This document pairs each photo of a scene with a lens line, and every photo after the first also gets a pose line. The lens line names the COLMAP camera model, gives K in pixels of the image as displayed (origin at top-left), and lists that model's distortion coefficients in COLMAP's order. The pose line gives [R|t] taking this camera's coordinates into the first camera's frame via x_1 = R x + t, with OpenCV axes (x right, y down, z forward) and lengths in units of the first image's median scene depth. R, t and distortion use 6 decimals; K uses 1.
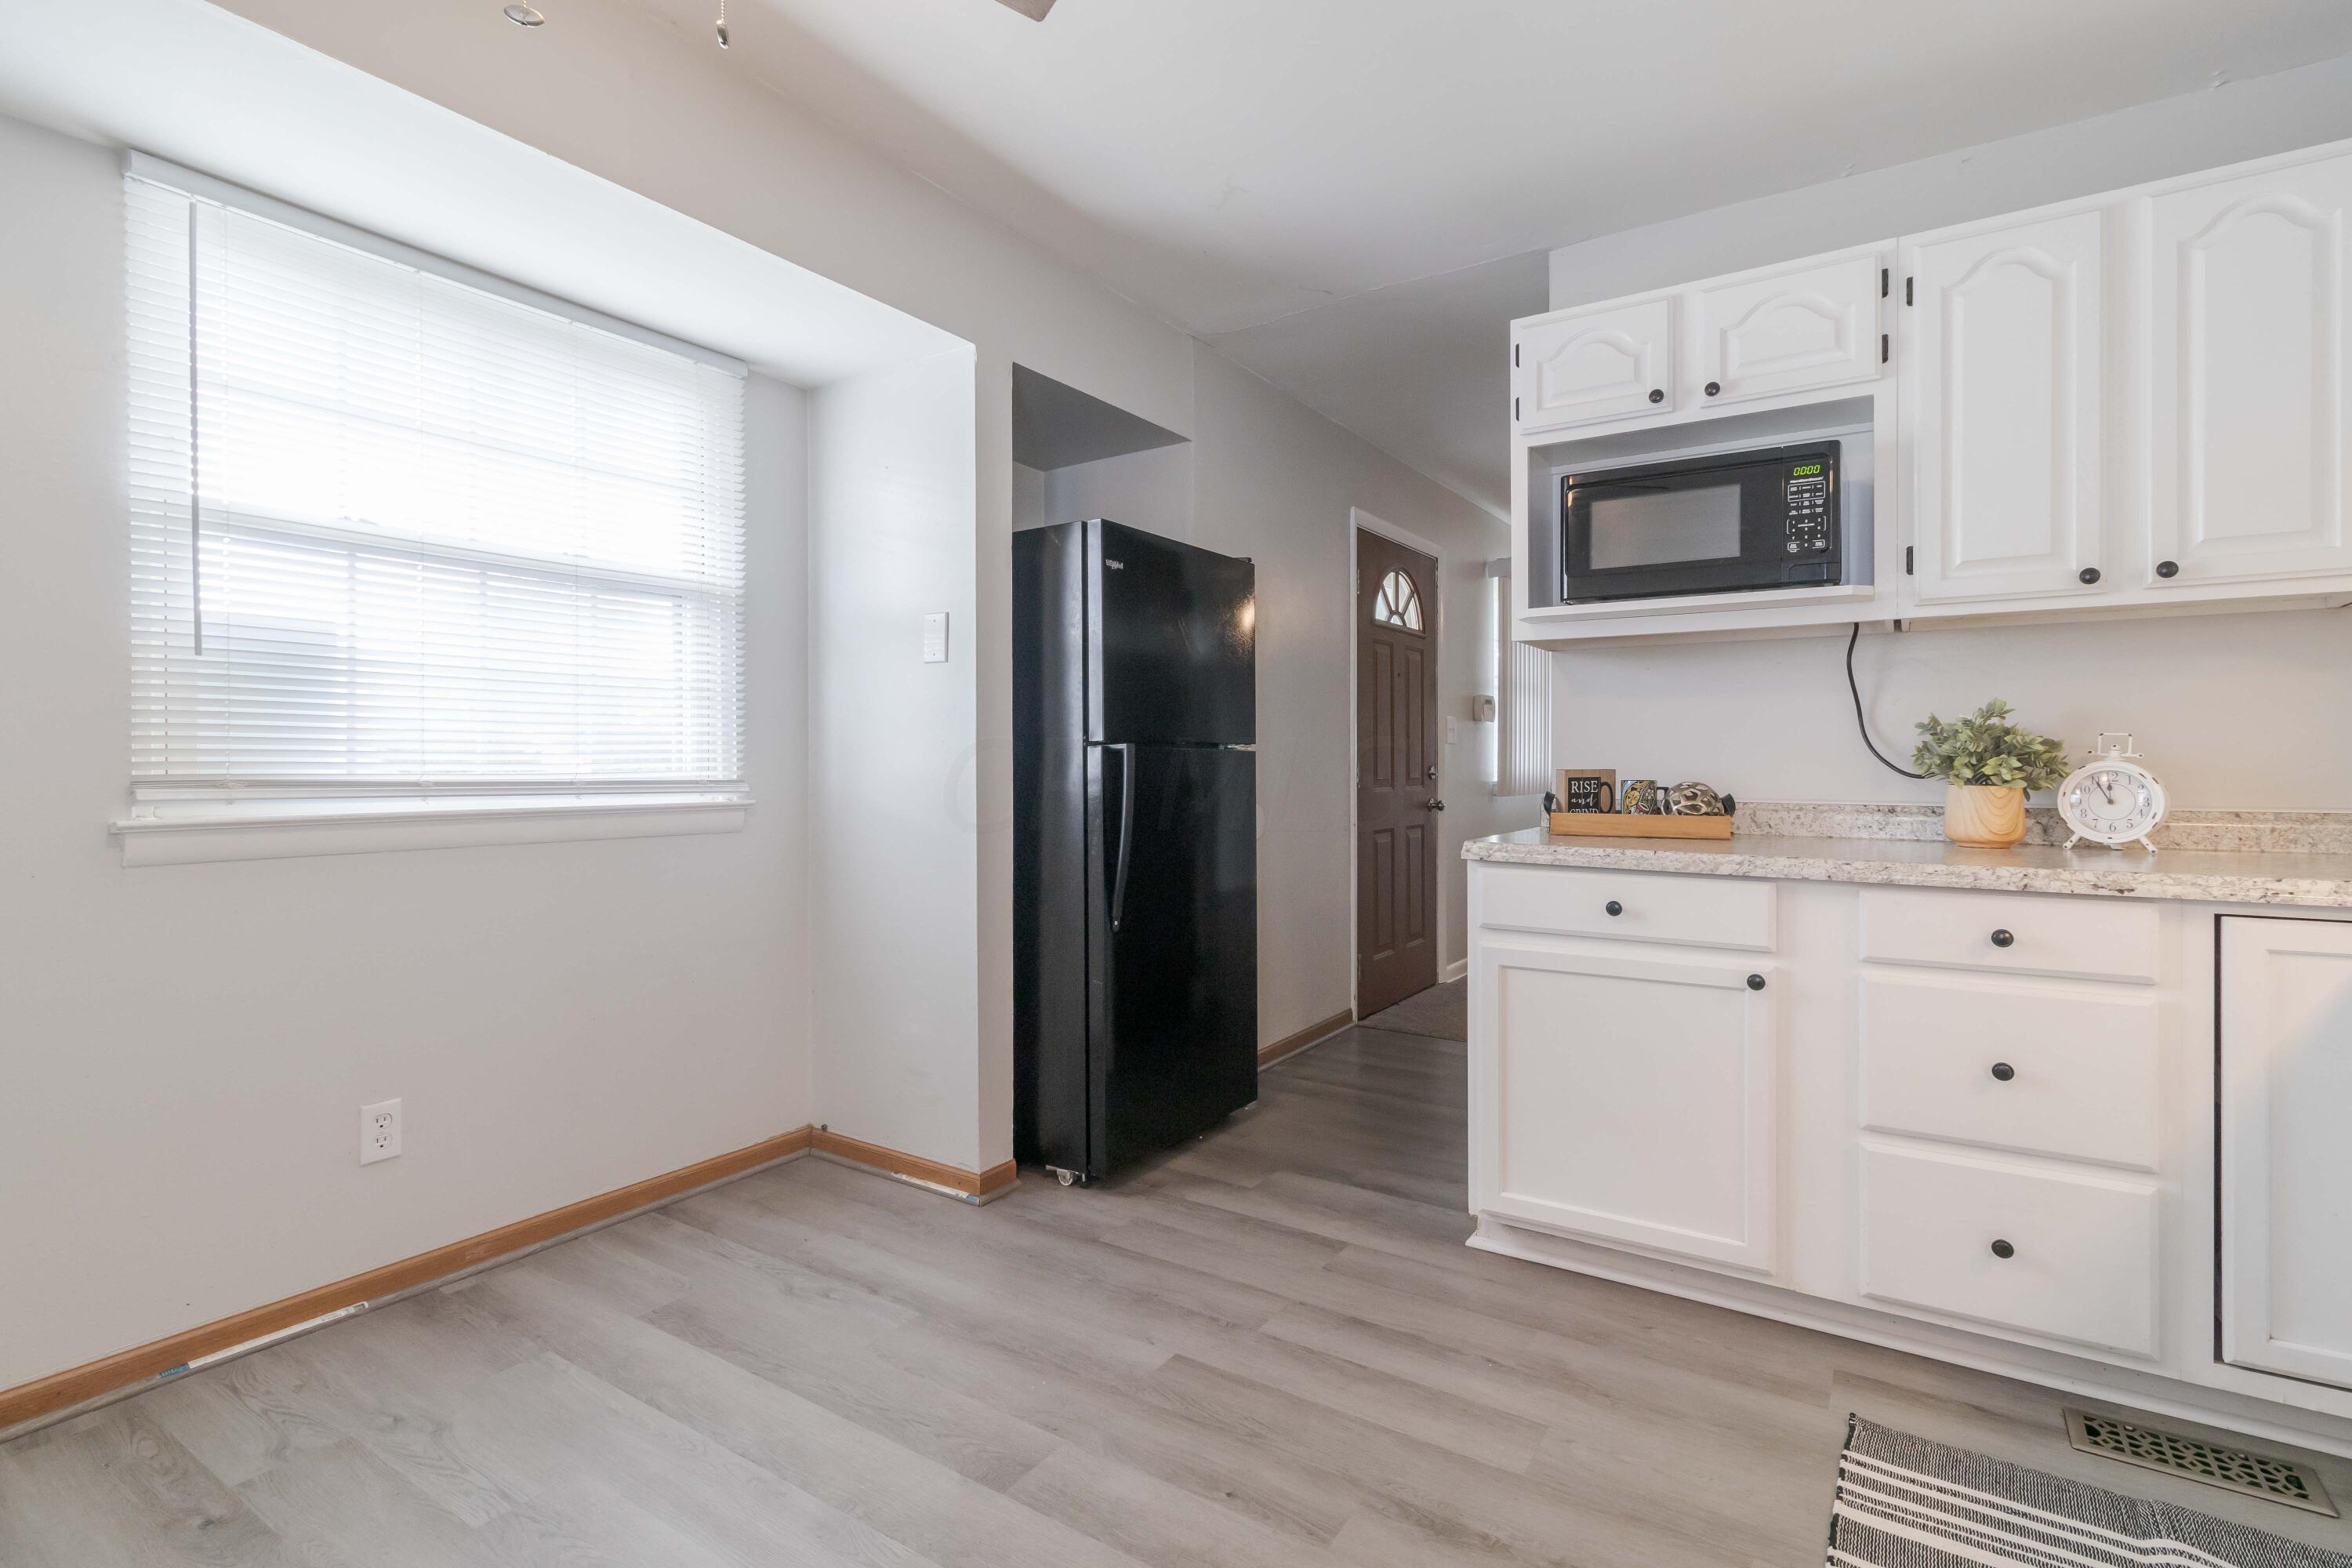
lens RADIAL K [[1098.5, 0, 1179.8], [0, 1098.5, 772.7], [0, 0, 1]] dist [0.000900, 0.000024]
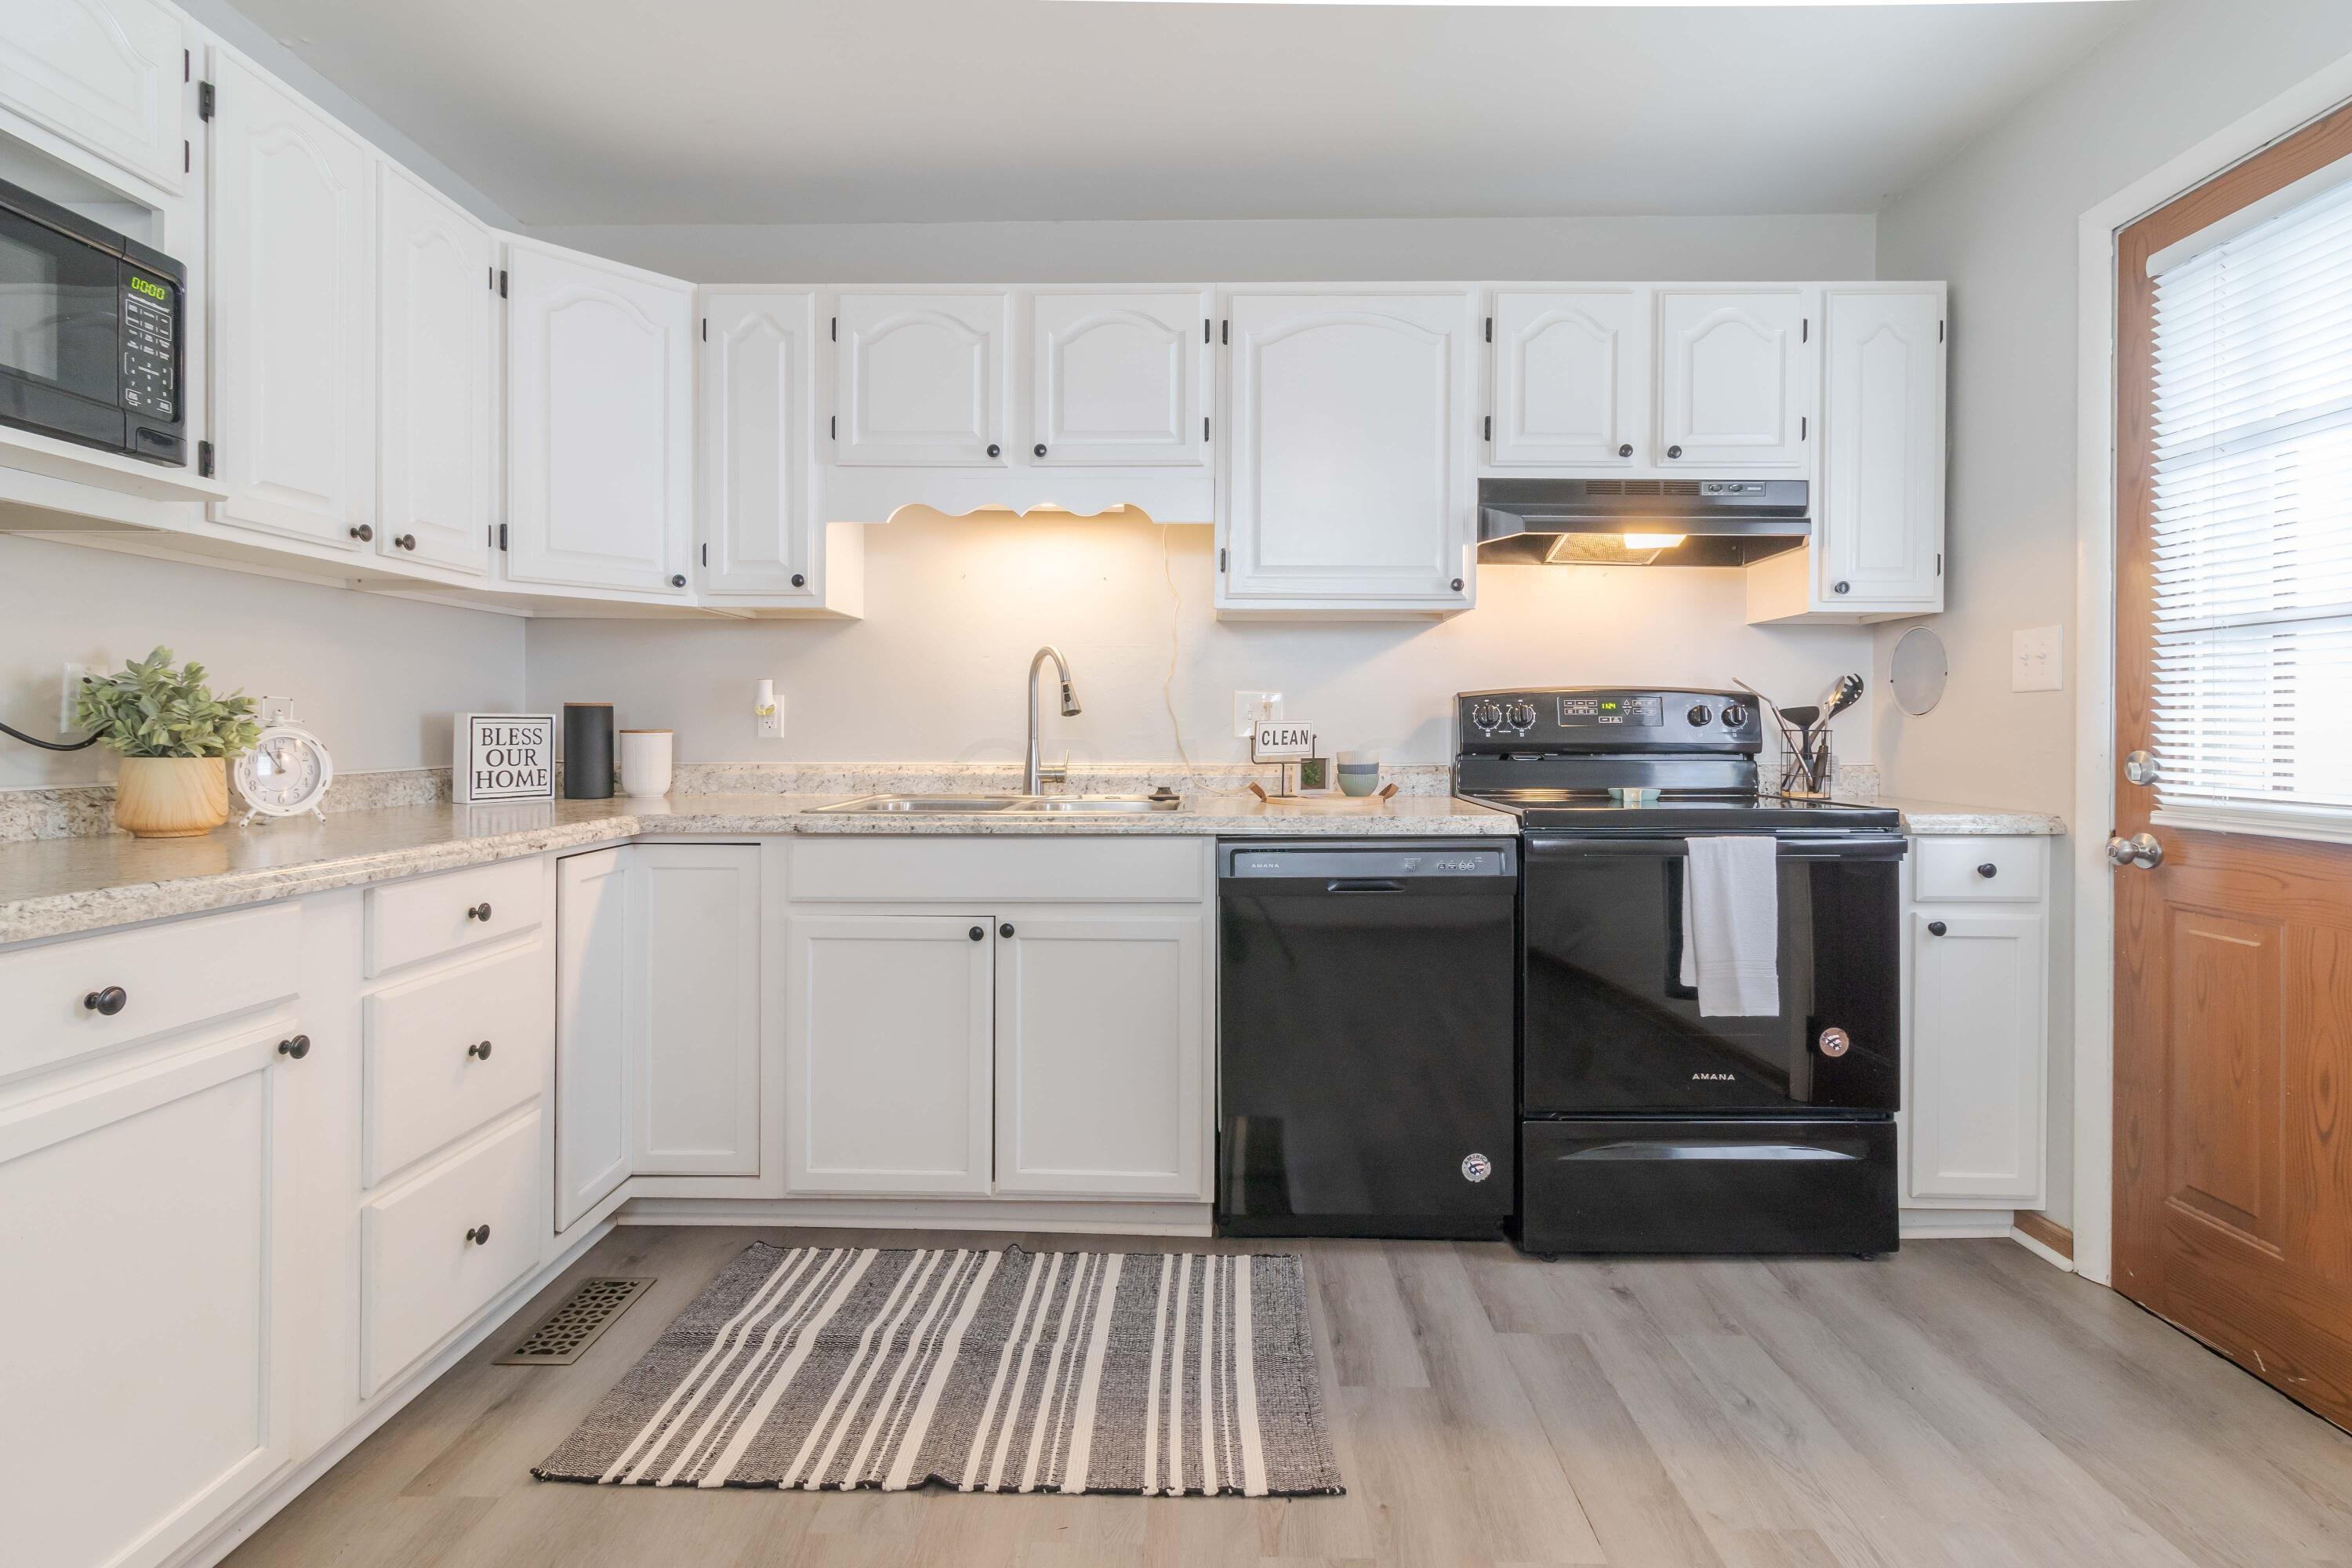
lens RADIAL K [[1098.5, 0, 1205.9], [0, 1098.5, 736.6], [0, 0, 1]] dist [0.000900, 0.000024]
pose [[-0.533969, -0.005272, 0.845488, -0.345376], [0.001948, 0.999970, 0.007466, -0.007769], [-0.845502, 0.005634, -0.533943, 0.835666]]
